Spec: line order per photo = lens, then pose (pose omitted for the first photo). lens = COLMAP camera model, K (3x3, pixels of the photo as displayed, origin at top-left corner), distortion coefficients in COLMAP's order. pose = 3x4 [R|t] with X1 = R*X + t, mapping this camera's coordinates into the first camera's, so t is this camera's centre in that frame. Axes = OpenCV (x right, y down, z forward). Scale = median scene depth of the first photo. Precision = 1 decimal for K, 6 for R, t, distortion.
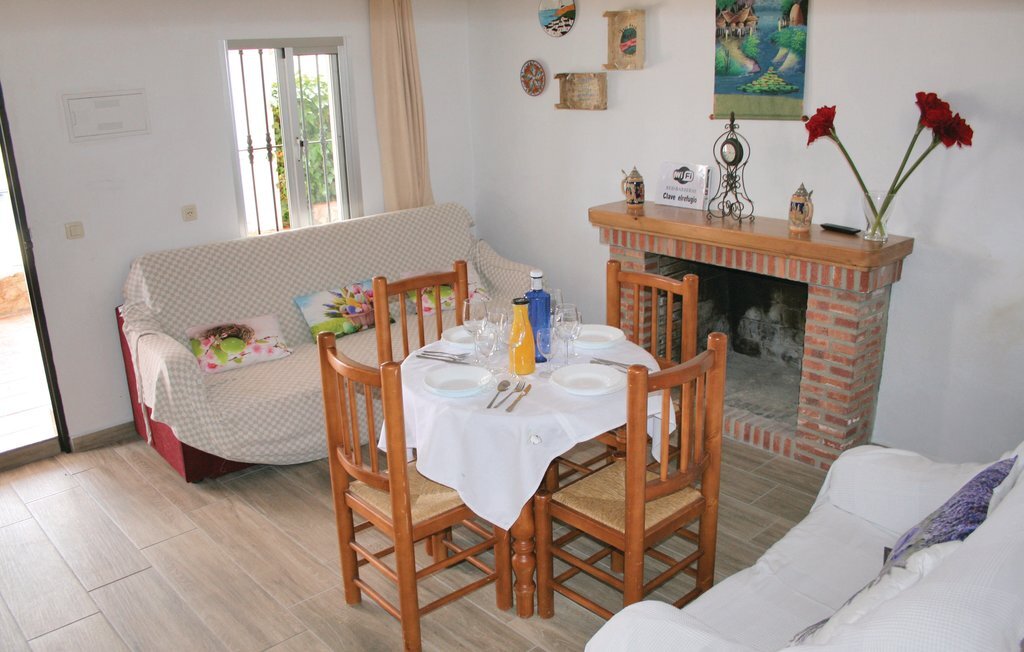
lens RADIAL K [[870.0, 0, 512.0], [0, 870.0, 326.0], [0, 0, 1]] dist [-0.141349, 0.121761]
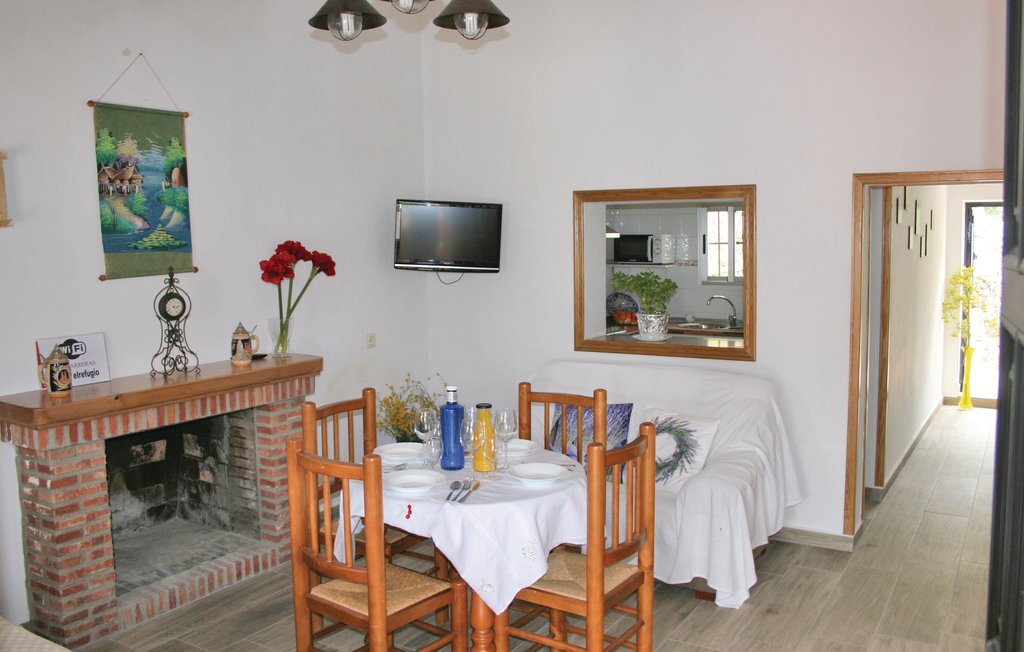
lens RADIAL K [[870.0, 0, 512.0], [0, 870.0, 326.0], [0, 0, 1]] dist [-0.141349, 0.121761]
pose [[-0.253224, -0.068680, 0.964967, -0.796355], [0.309829, 0.939179, 0.148149, -0.205821], [-0.916452, 0.336489, -0.216544, 0.860554]]
